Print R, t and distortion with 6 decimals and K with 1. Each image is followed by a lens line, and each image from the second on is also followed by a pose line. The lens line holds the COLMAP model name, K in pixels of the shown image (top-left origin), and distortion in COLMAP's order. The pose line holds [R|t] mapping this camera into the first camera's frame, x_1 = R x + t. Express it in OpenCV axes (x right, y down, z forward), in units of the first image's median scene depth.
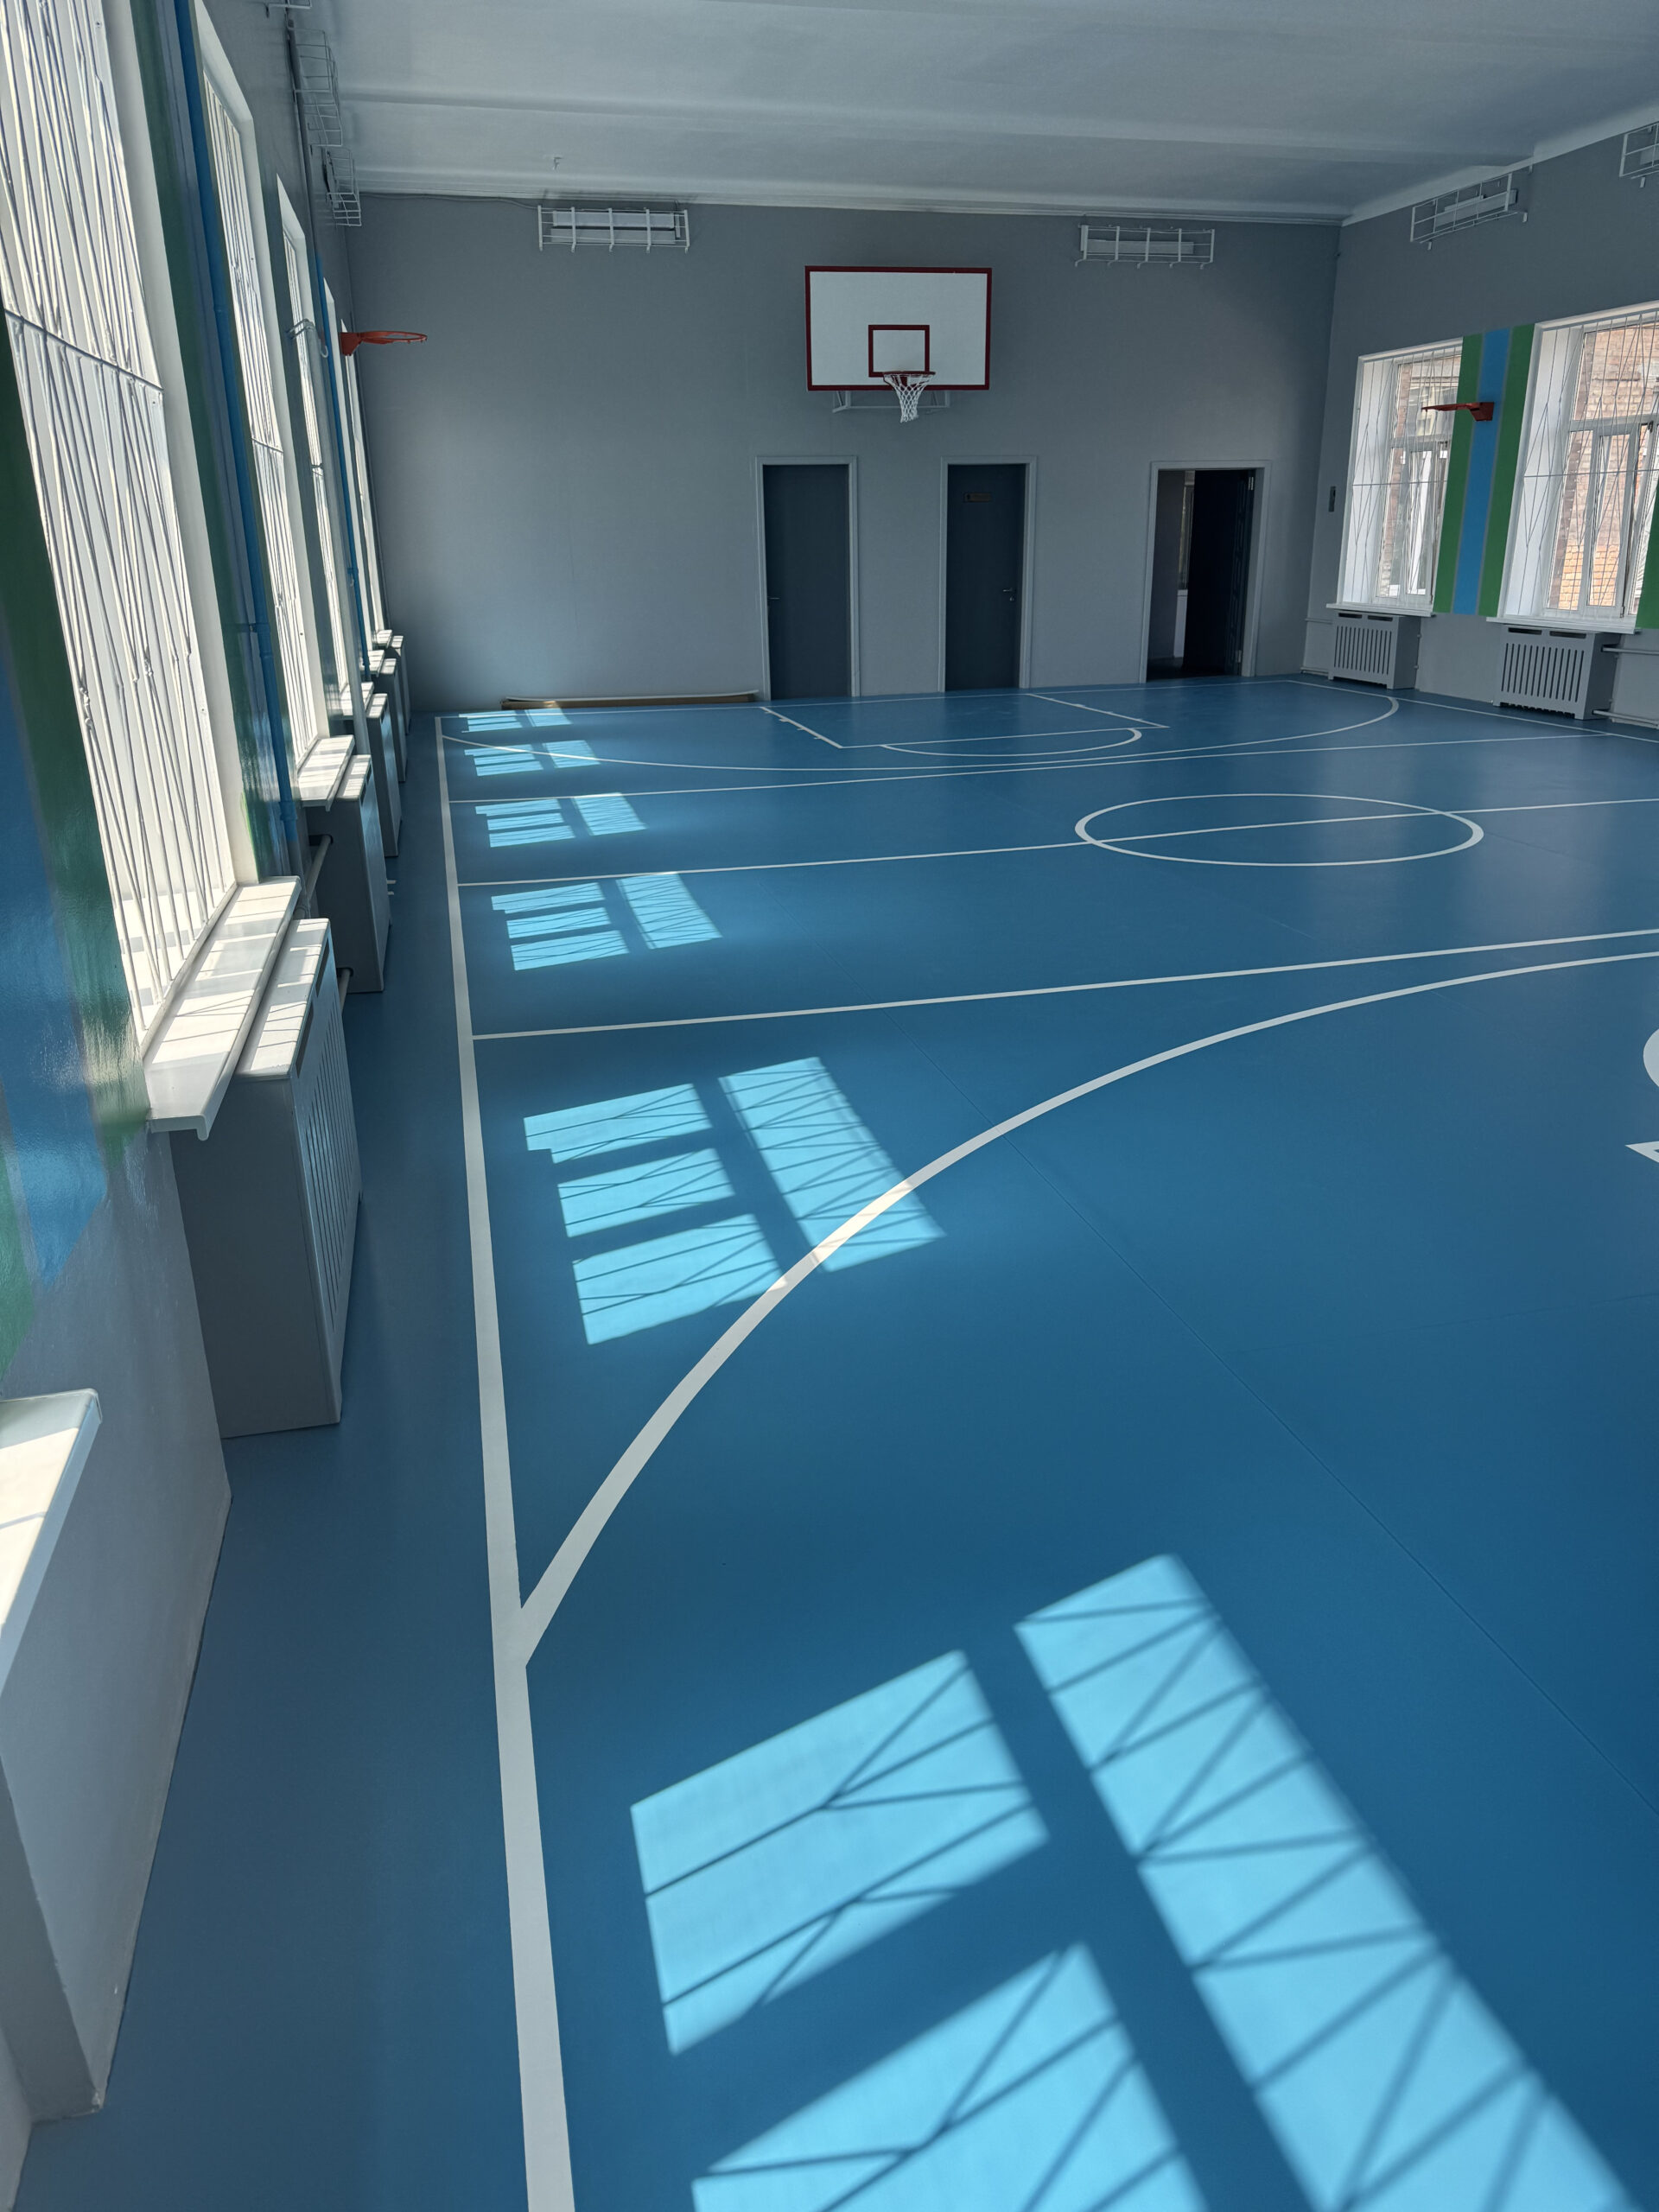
lens RADIAL K [[1567.3, 0, 853.1], [0, 1567.3, 1098.3], [0, 0, 1]] dist [0.008541, -0.022944]
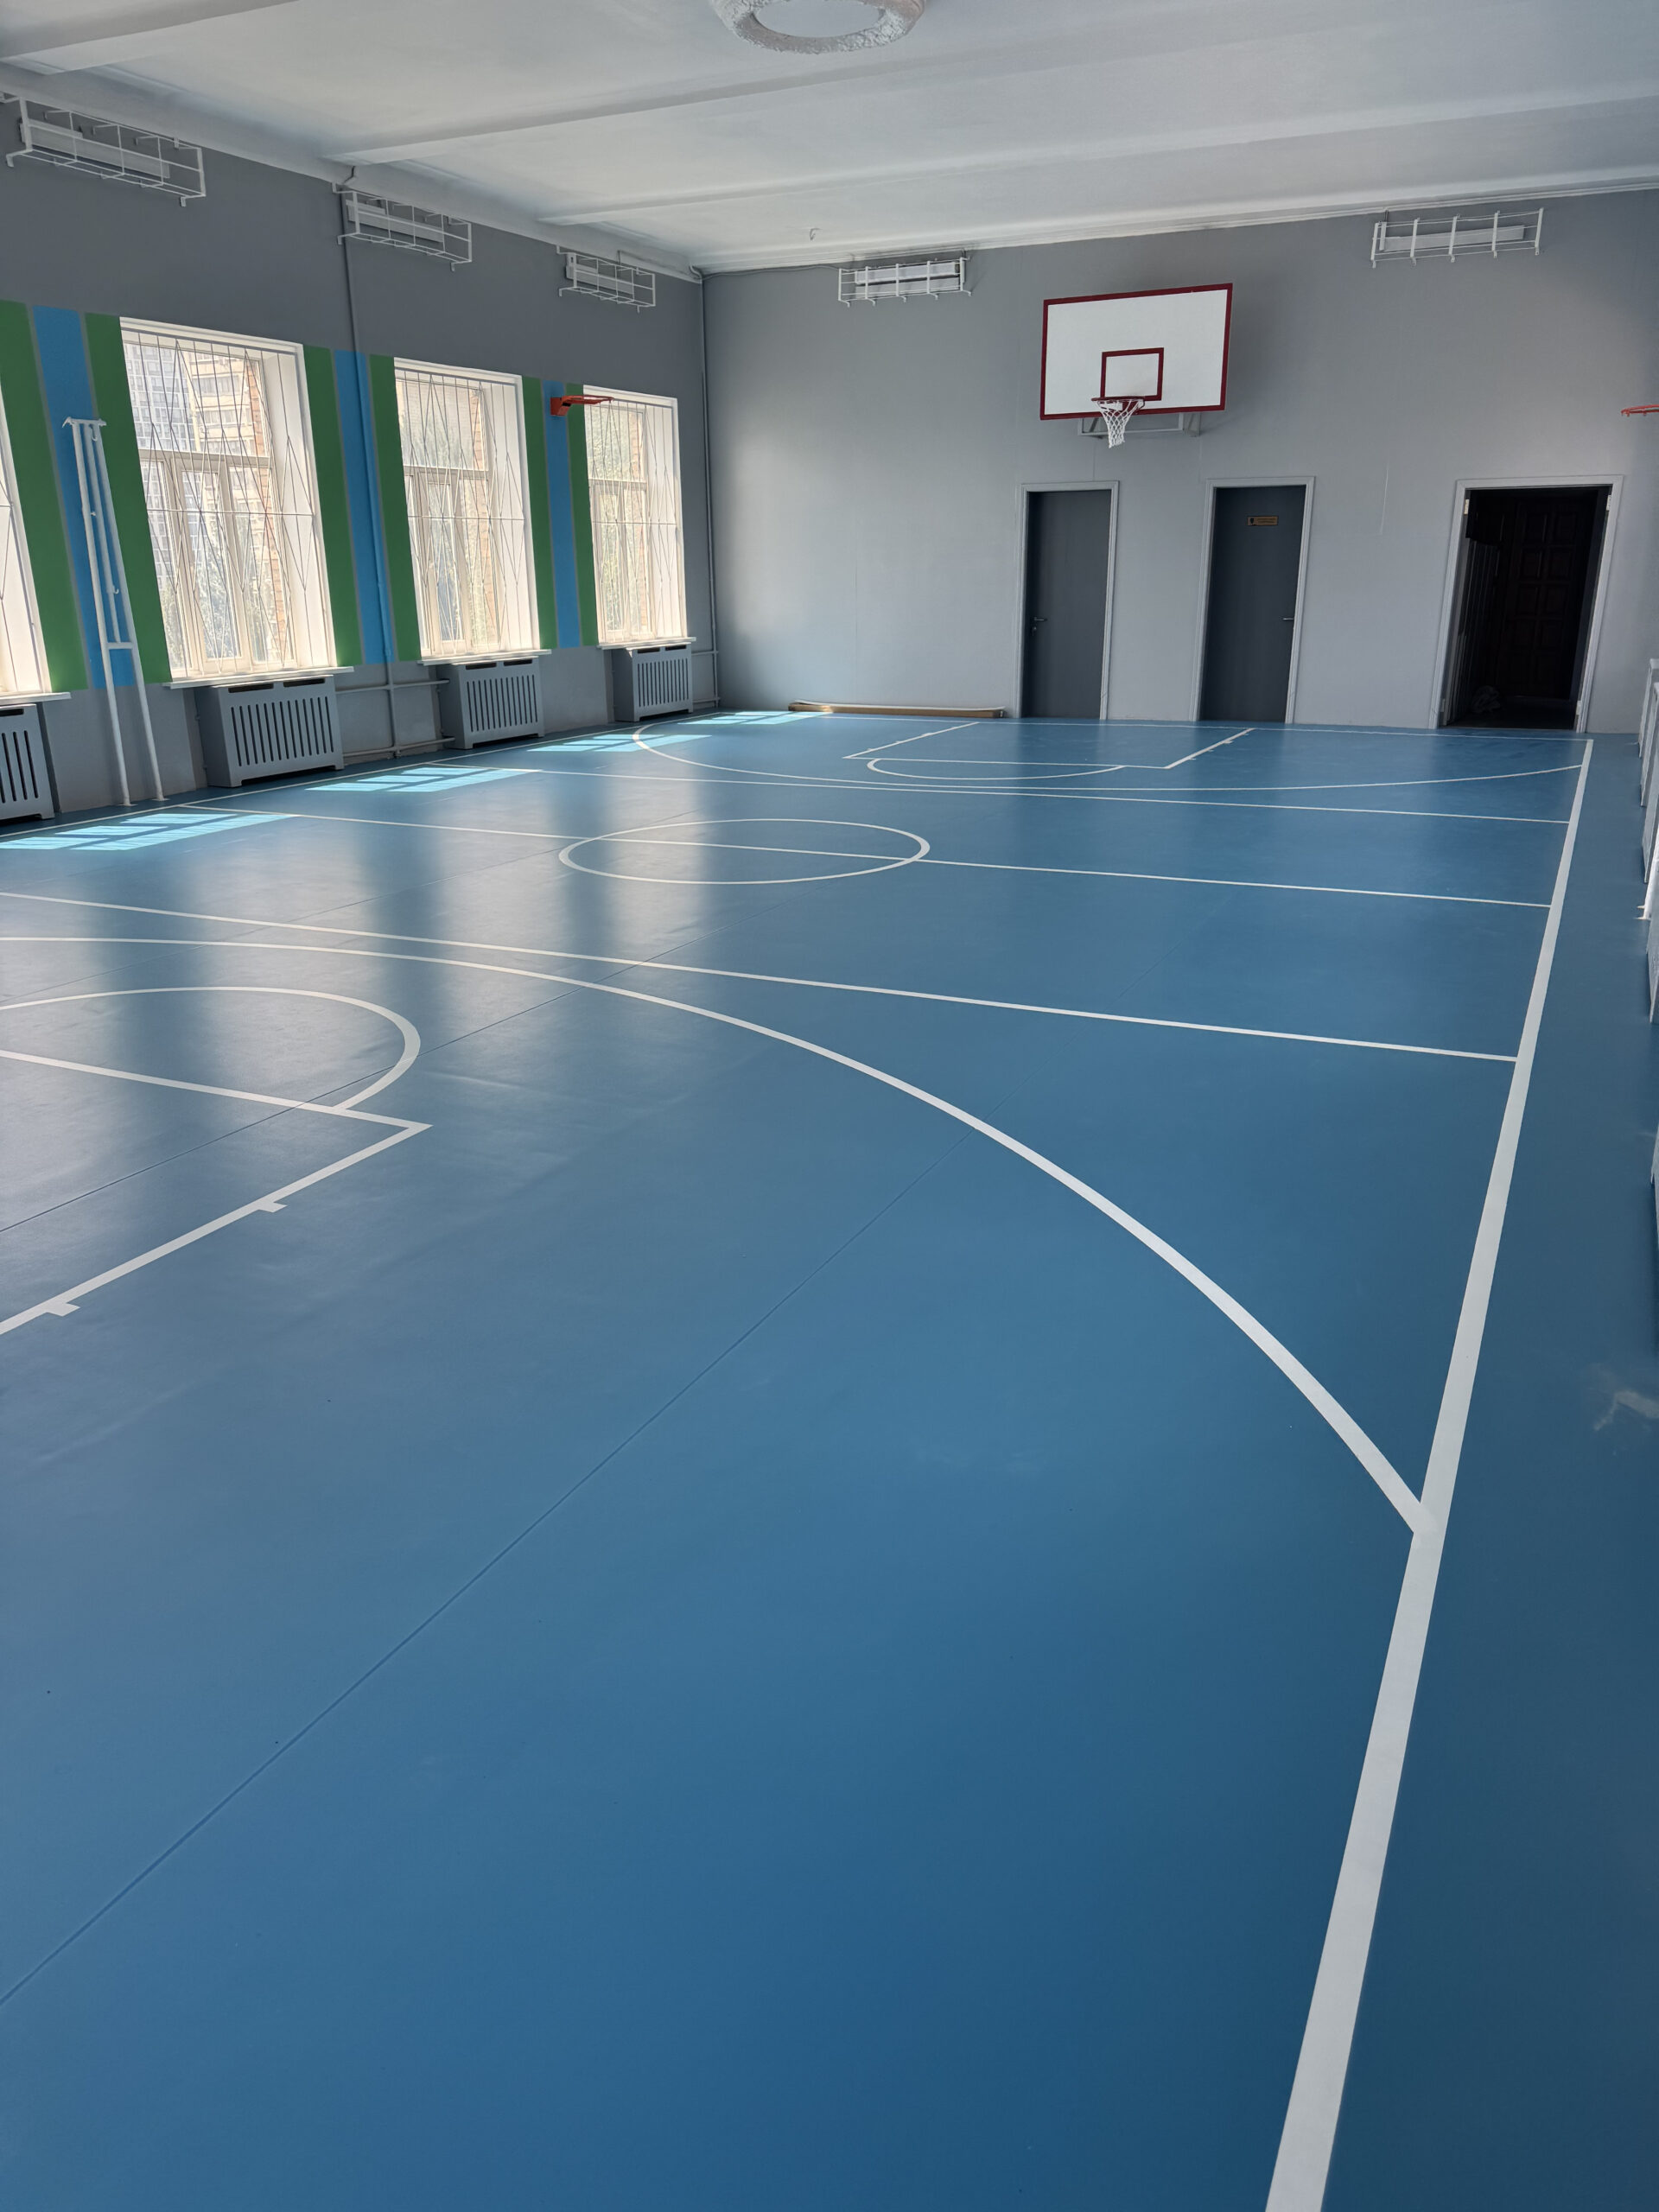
lens RADIAL K [[1567.3, 0, 833.7], [0, 1567.3, 1102.1], [0, 0, 1]] dist [0.008541, -0.022944]
pose [[0.764625, 0.221230, -0.605314, 0.577170], [-0.222436, 0.972111, 0.074309, -0.059663], [0.604873, 0.077825, 0.792510, 0.131170]]
